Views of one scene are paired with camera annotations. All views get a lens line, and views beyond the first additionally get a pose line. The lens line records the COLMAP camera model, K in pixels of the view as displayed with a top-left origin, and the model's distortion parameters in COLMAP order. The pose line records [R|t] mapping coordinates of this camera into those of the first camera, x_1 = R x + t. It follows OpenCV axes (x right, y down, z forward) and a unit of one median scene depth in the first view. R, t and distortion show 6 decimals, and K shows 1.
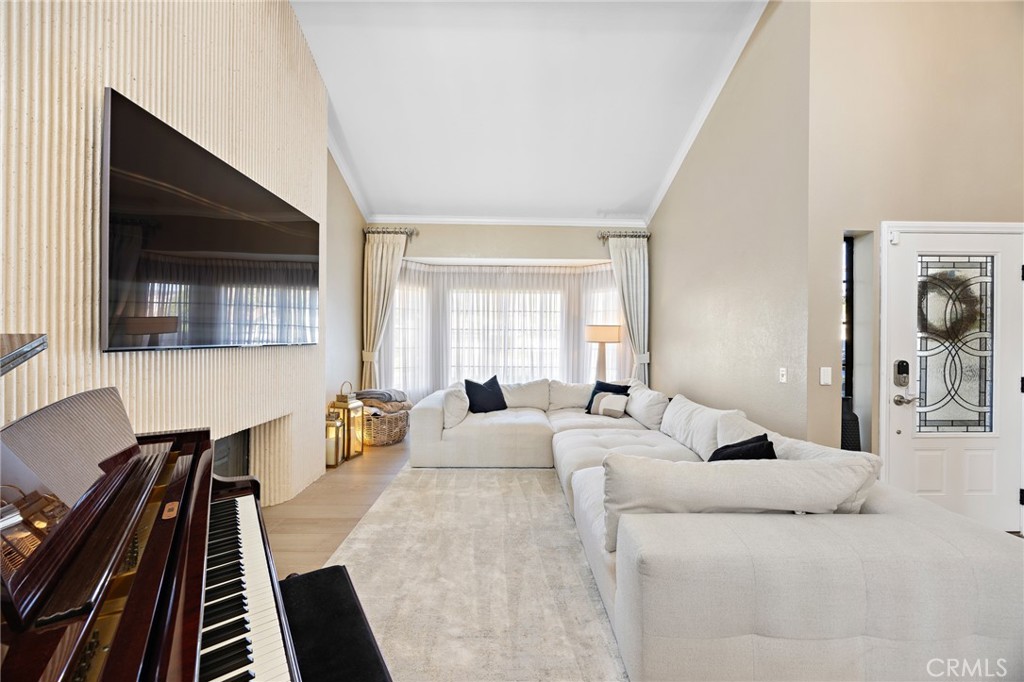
lens RADIAL K [[389.1, 0, 512.0], [0, 389.1, 341.0], [0, 0, 1]] dist [-0.002608, -0.000308]
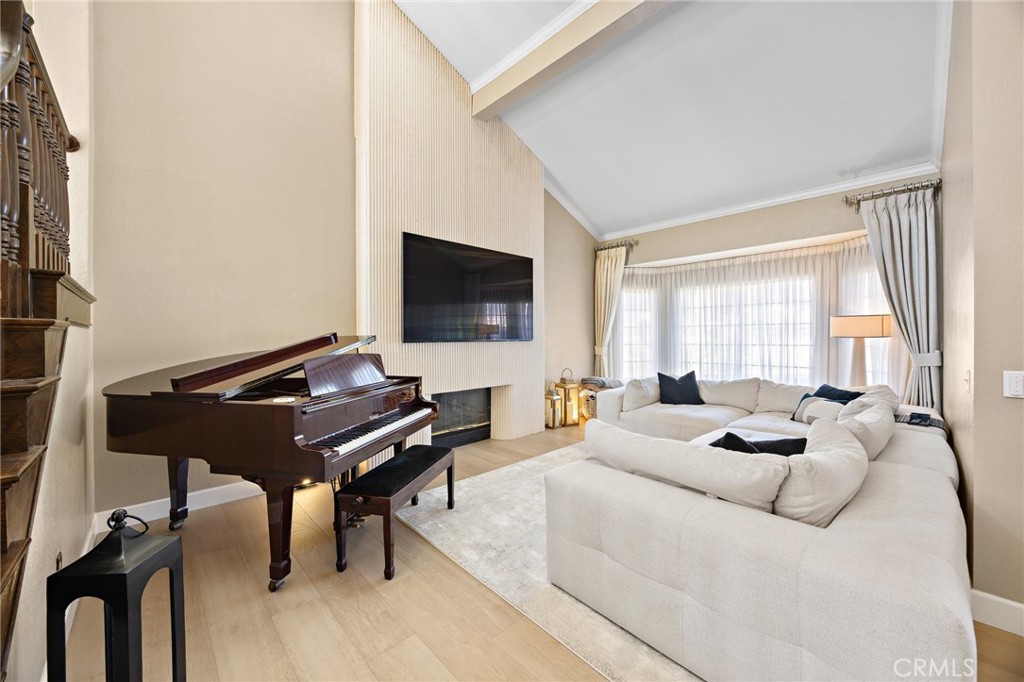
lens RADIAL K [[385.8, 0, 512.0], [0, 385.8, 341.0], [0, 0, 1]] dist [0.000244, -0.000072]
pose [[0.677862, -0.003715, -0.735180, 0.344679], [0.007419, 0.999971, 0.001789, 0.004589], [0.735152, -0.006667, 0.677870, -0.032976]]
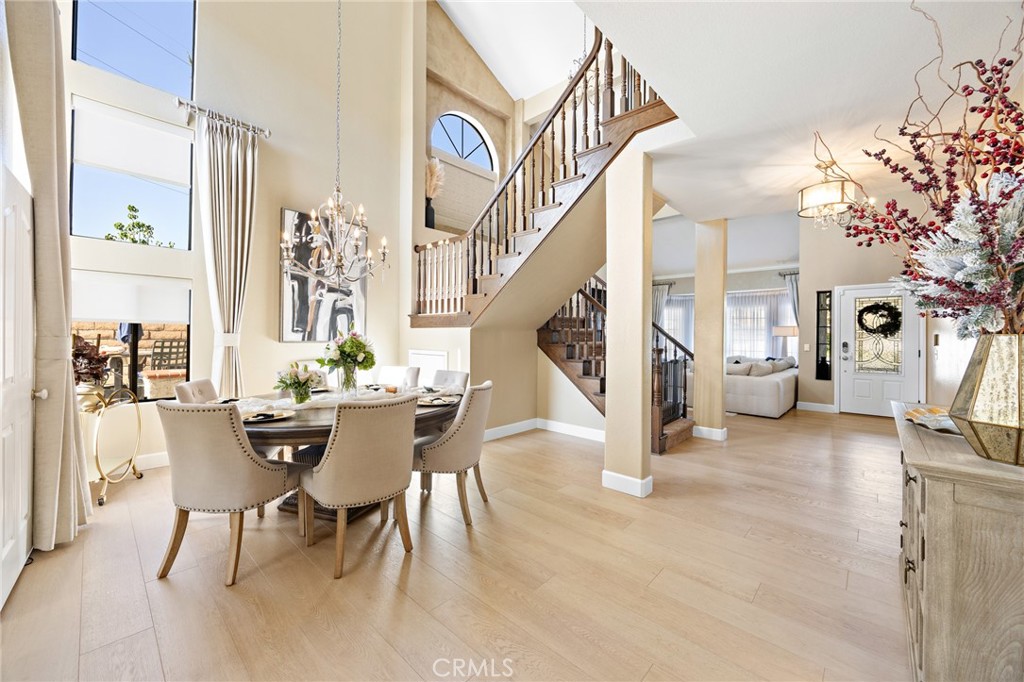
lens RADIAL K [[389.1, 0, 512.0], [0, 389.1, 341.0], [0, 0, 1]] dist [-0.002608, -0.000308]
pose [[0.717662, 0.007836, -0.696347, 0.586880], [-0.001179, 0.999949, 0.010038, 0.010260], [0.696390, -0.006383, 0.717635, -1.100673]]
